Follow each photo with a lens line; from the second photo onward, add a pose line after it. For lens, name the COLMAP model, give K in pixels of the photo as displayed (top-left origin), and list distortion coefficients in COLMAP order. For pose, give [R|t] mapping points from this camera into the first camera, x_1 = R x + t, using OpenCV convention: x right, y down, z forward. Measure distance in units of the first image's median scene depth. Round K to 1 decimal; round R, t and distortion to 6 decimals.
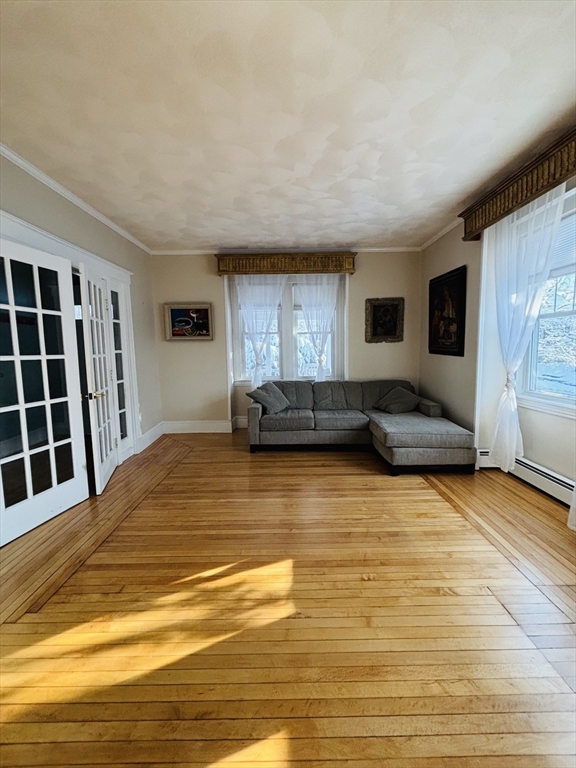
lens RADIAL K [[311.9, 0, 287.8], [0, 311.9, 381.8], [0, 0, 1]] dist [0.000019, -0.000121]
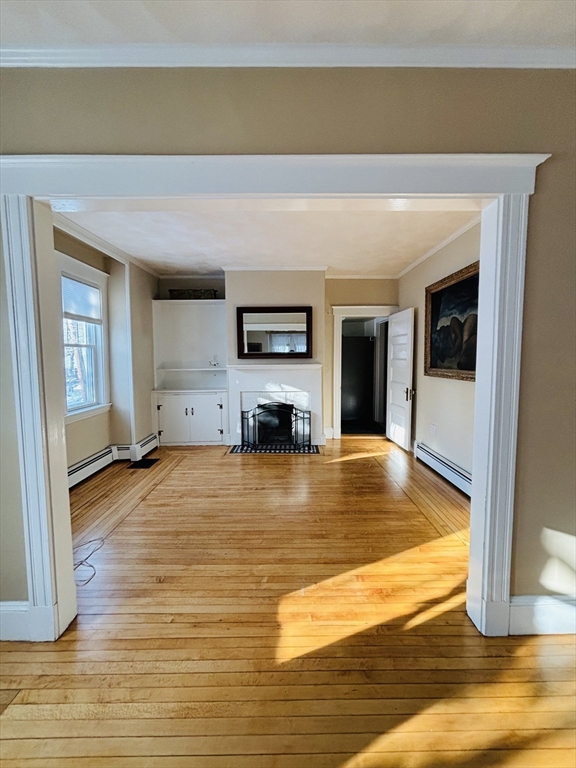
lens RADIAL K [[311.9, 0, 287.8], [0, 311.9, 381.8], [0, 0, 1]] dist [0.000019, -0.000121]
pose [[-0.999666, 0.025486, -0.004340, -0.023065], [0.024276, 0.983107, 0.181416, -0.091443], [0.008890, 0.181250, -0.983397, 0.634377]]
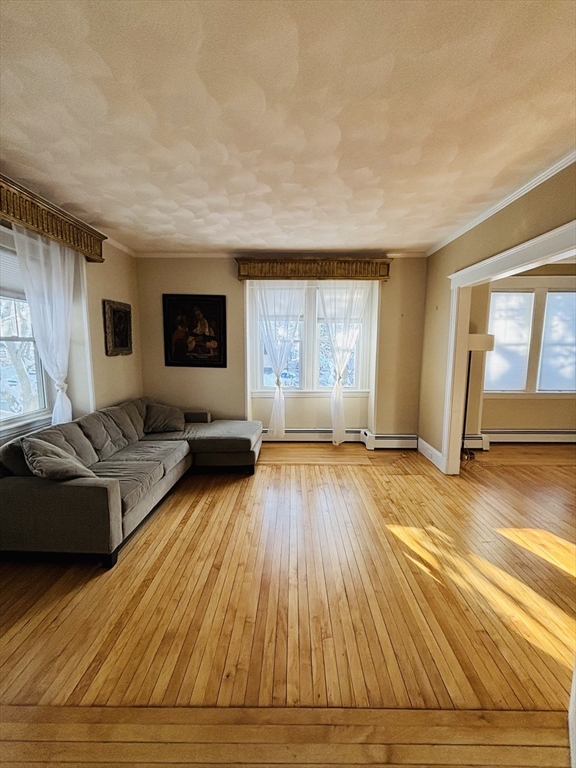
lens RADIAL K [[305.6, 0, 290.5], [0, 305.6, 386.9], [0, 0, 1]] dist [-0.008763, -0.000063]
pose [[0.014800, -0.116241, 0.993111, -0.668435], [0.106134, 0.987791, 0.114036, -0.118194], [-0.994242, 0.103715, 0.026957, 0.718445]]
